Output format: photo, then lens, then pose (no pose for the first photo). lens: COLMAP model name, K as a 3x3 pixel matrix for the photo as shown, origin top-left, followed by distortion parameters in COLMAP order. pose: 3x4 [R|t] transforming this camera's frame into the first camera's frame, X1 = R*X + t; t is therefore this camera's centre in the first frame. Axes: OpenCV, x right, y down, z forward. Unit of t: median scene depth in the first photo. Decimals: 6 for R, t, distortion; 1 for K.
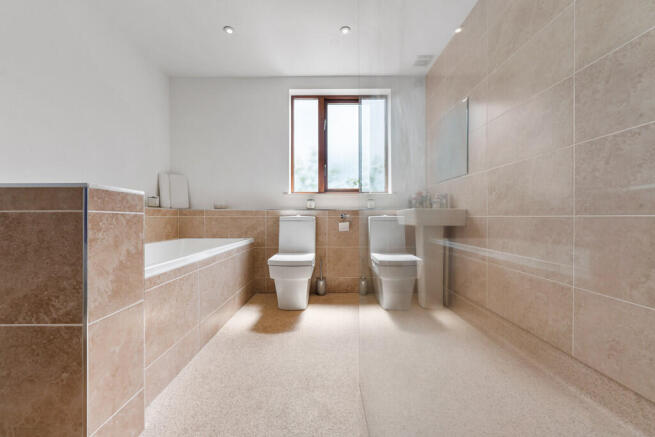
lens RADIAL K [[265.0, 0, 327.5], [0, 265.0, 221.4], [0, 0, 1]] dist [0.001332, 0.000030]
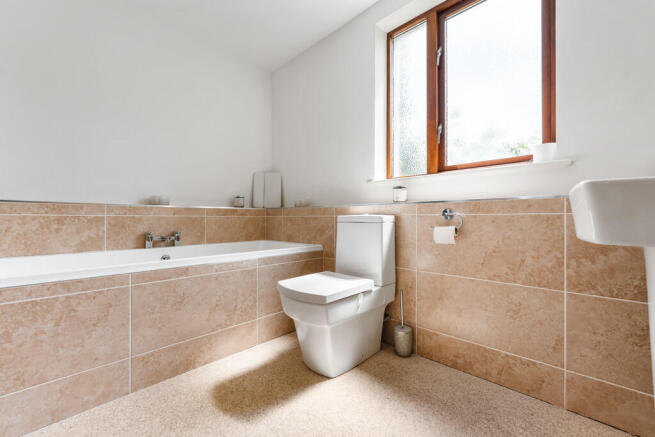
lens RADIAL K [[270.6, 0, 324.7], [0, 270.6, 216.3], [0, 0, 1]] dist [-0.003343, -0.000286]
pose [[0.708752, -0.006040, -0.705432, 0.260055], [-0.006329, 0.999869, -0.014919, -0.006168], [0.705429, 0.015038, 0.708621, 0.467181]]
